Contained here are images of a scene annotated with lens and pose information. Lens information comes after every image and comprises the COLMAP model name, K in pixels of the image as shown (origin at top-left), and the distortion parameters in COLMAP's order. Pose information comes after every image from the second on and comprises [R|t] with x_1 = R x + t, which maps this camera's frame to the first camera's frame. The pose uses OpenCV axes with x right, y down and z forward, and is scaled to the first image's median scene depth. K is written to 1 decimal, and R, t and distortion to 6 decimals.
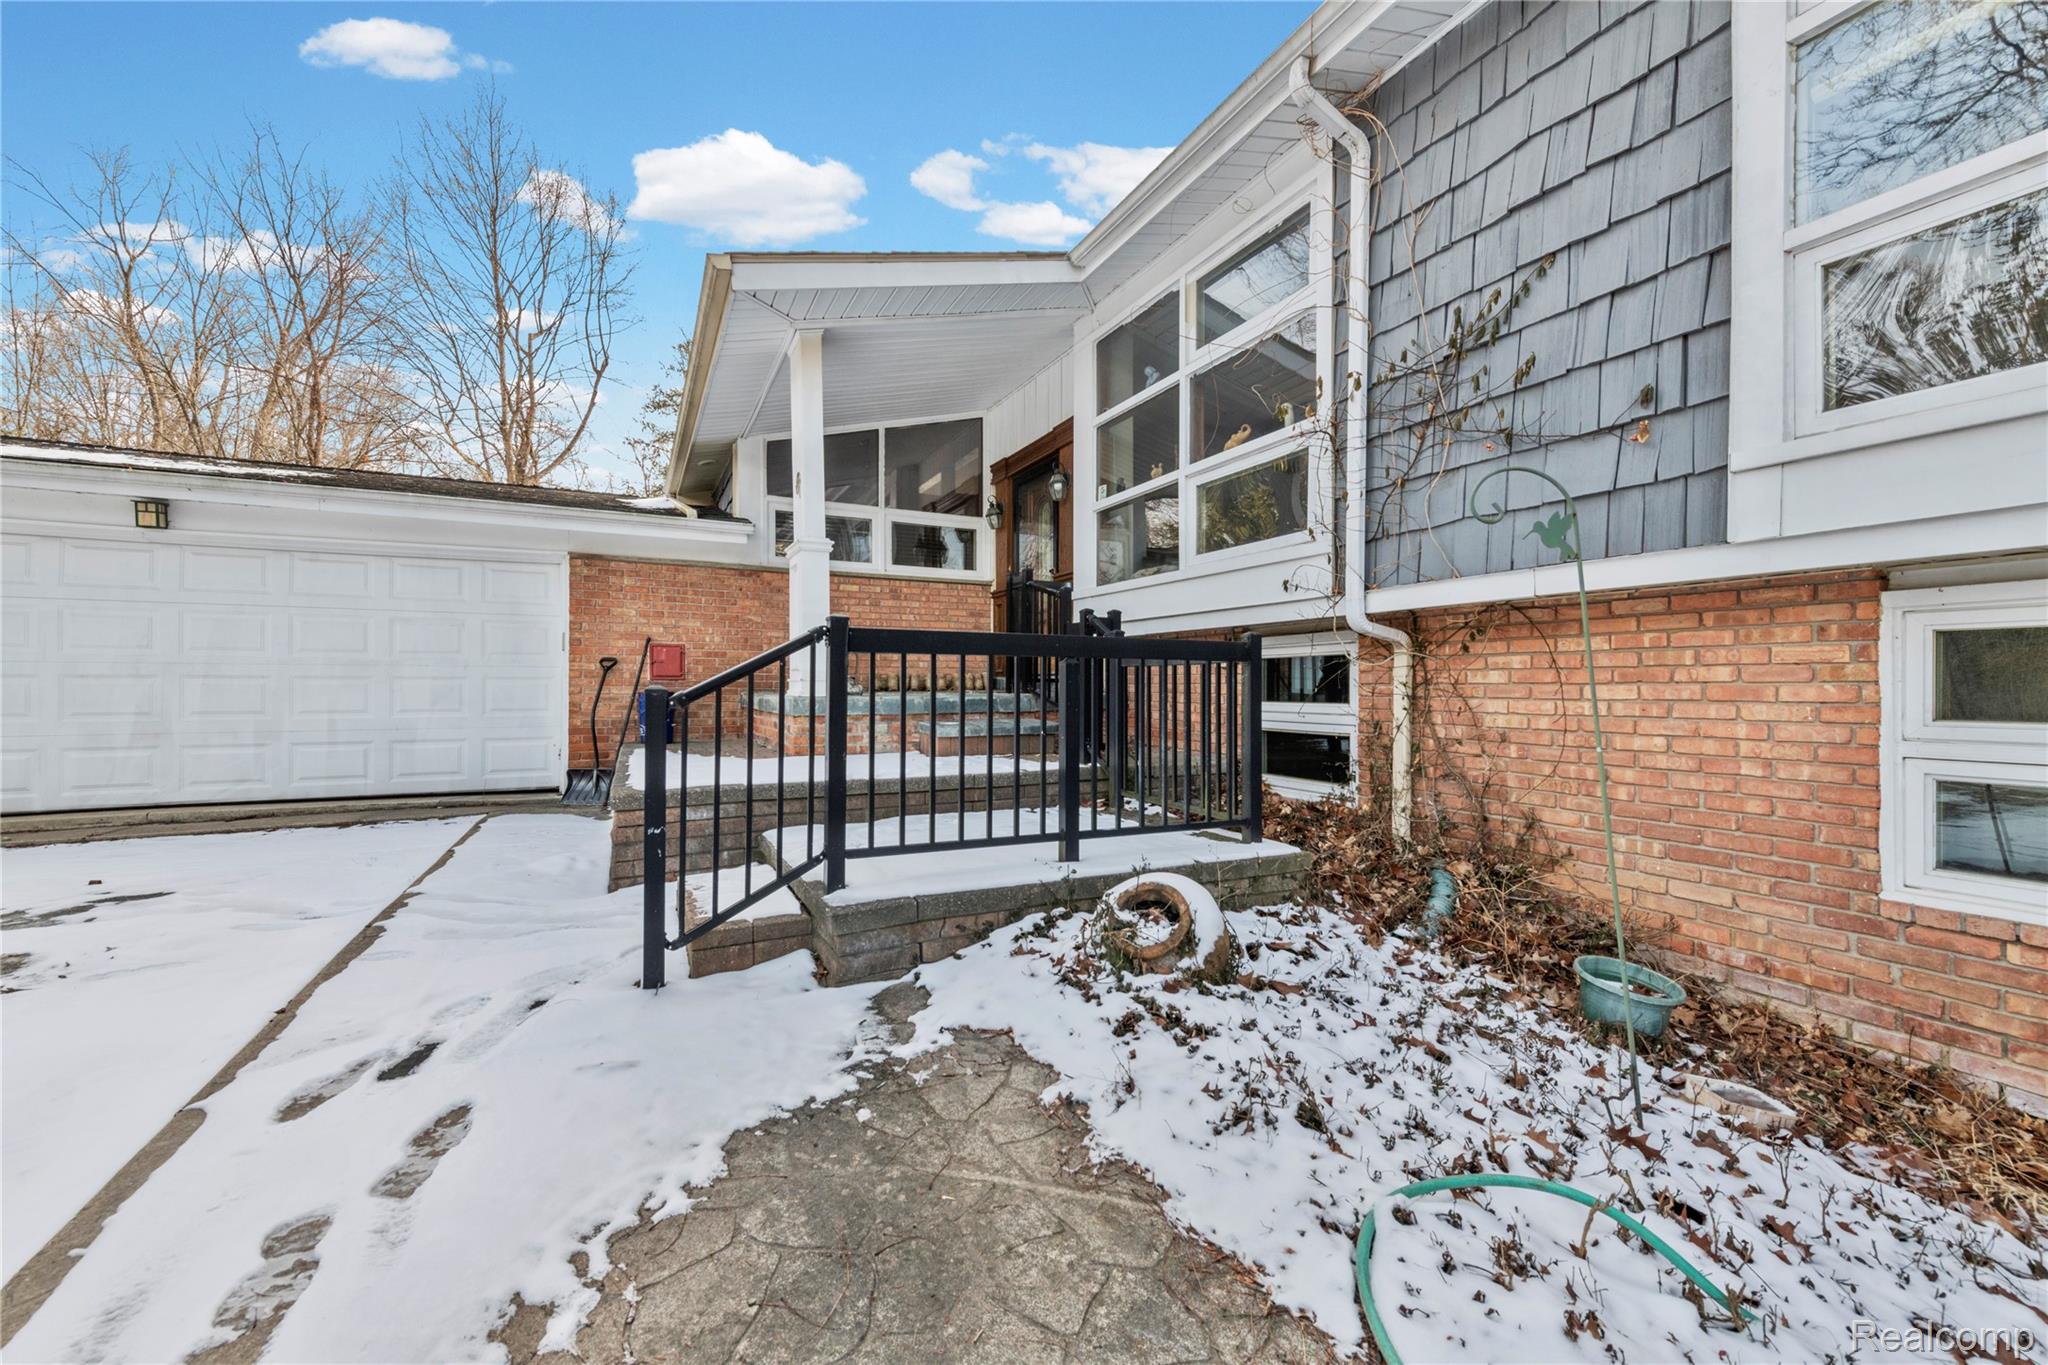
lens RADIAL K [[821.1, 0, 1017.8], [0, 821.1, 683.7], [0, 0, 1]] dist [0.017440, -0.000209]
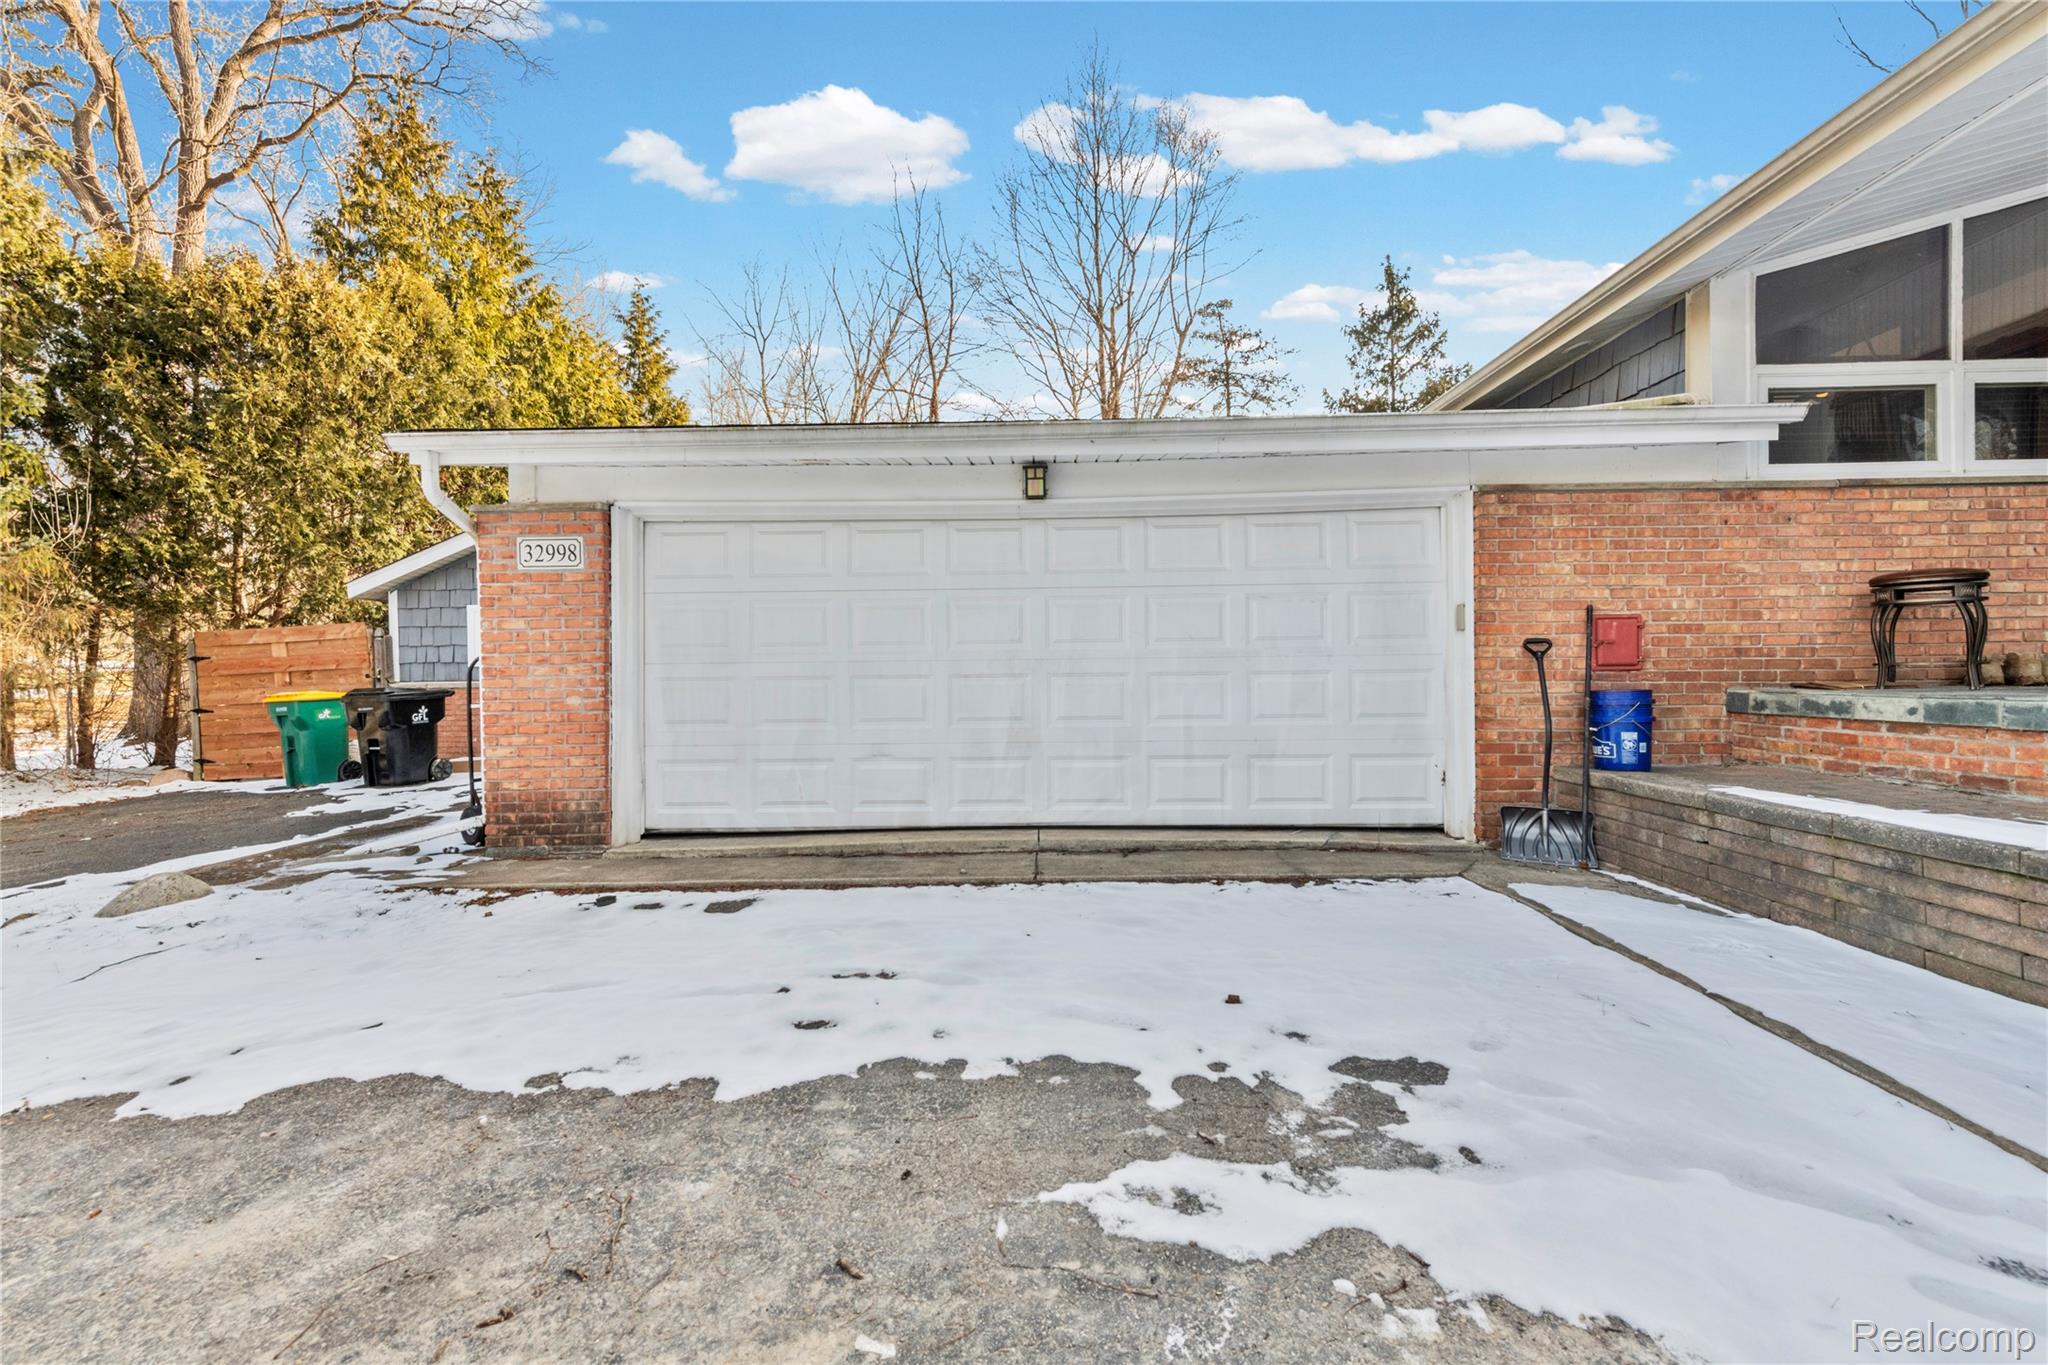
lens RADIAL K [[821.1, 0, 1027.6], [0, 821.1, 683.7], [0, 0, 1]] dist [0.017440, -0.000209]
pose [[0.889086, -0.005814, -0.457703, -0.583867], [0.014018, 0.999796, 0.014528, -0.010889], [0.457525, -0.019333, 0.888987, 0.230351]]
